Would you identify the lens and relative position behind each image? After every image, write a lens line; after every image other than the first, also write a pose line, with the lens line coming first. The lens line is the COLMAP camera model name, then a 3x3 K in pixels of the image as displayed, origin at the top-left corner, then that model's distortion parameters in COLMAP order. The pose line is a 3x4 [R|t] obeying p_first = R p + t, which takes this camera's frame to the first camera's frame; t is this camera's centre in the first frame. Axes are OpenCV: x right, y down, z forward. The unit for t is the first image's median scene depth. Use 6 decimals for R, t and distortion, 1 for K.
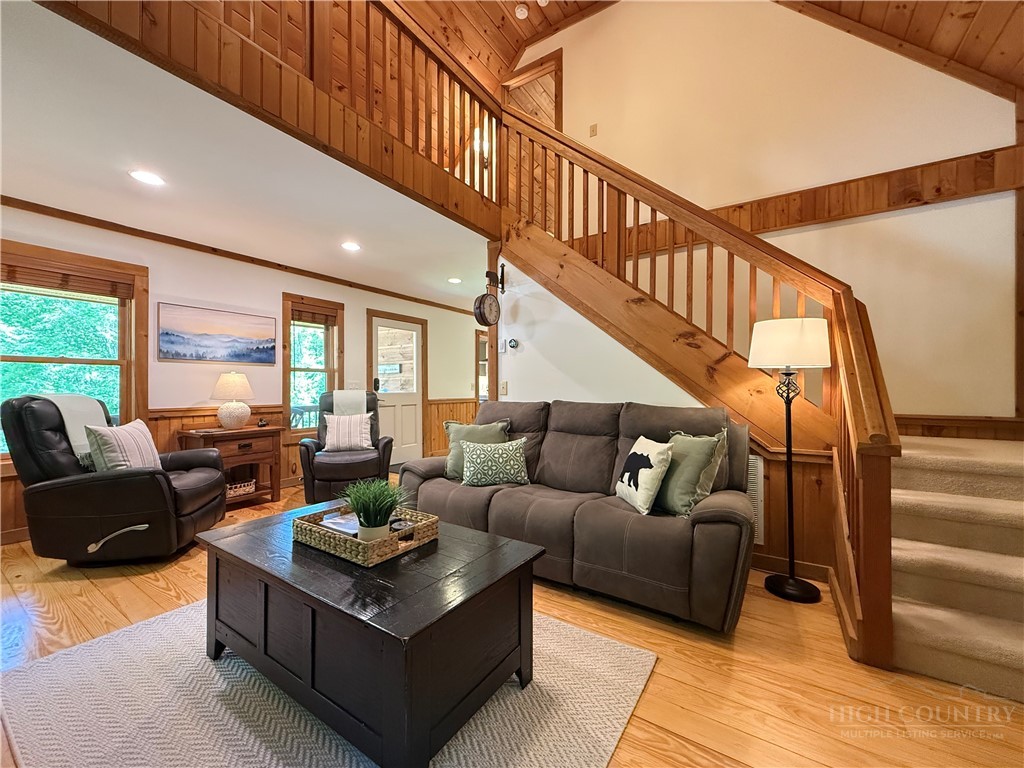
lens RADIAL K [[400.7, 0, 512.0], [0, 400.7, 384.0], [0, 0, 1]] dist [0.000696, -0.000019]
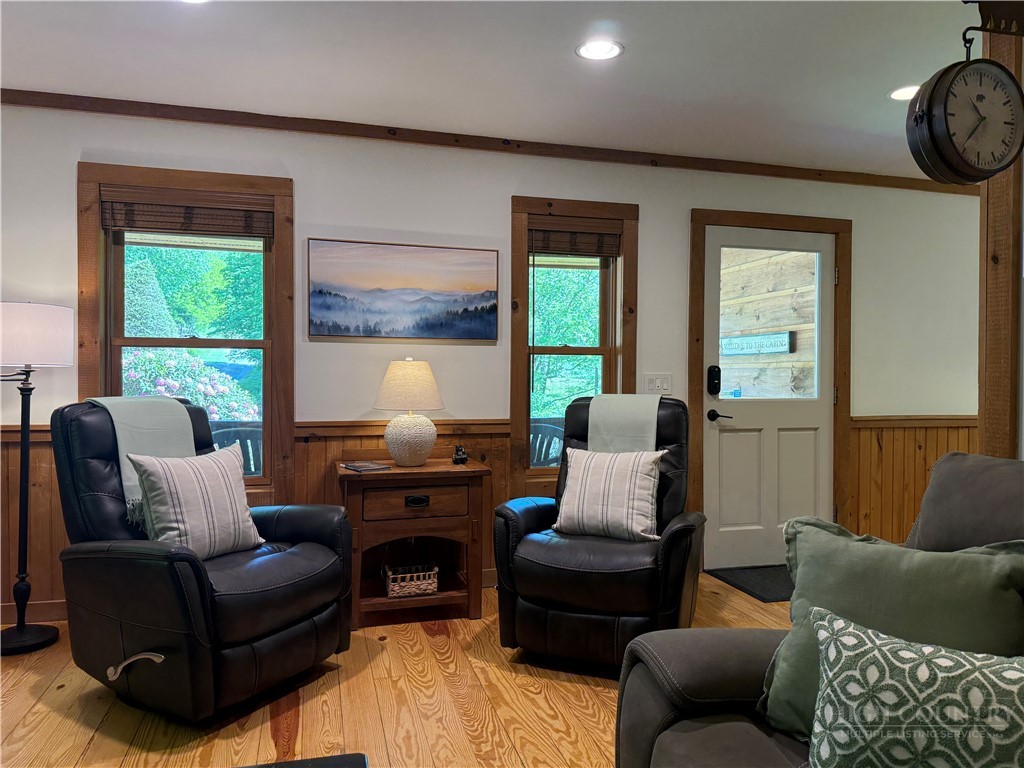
lens RADIAL K [[716.2, 0, 512.0], [0, 716.2, 384.0], [0, 0, 1]] dist [0.092948, -0.112918]
pose [[0.750502, 0.015527, -0.660685, 0.032209], [-0.003550, 0.999804, 0.019464, -0.013766], [0.660858, -0.012262, 0.750411, 0.373555]]
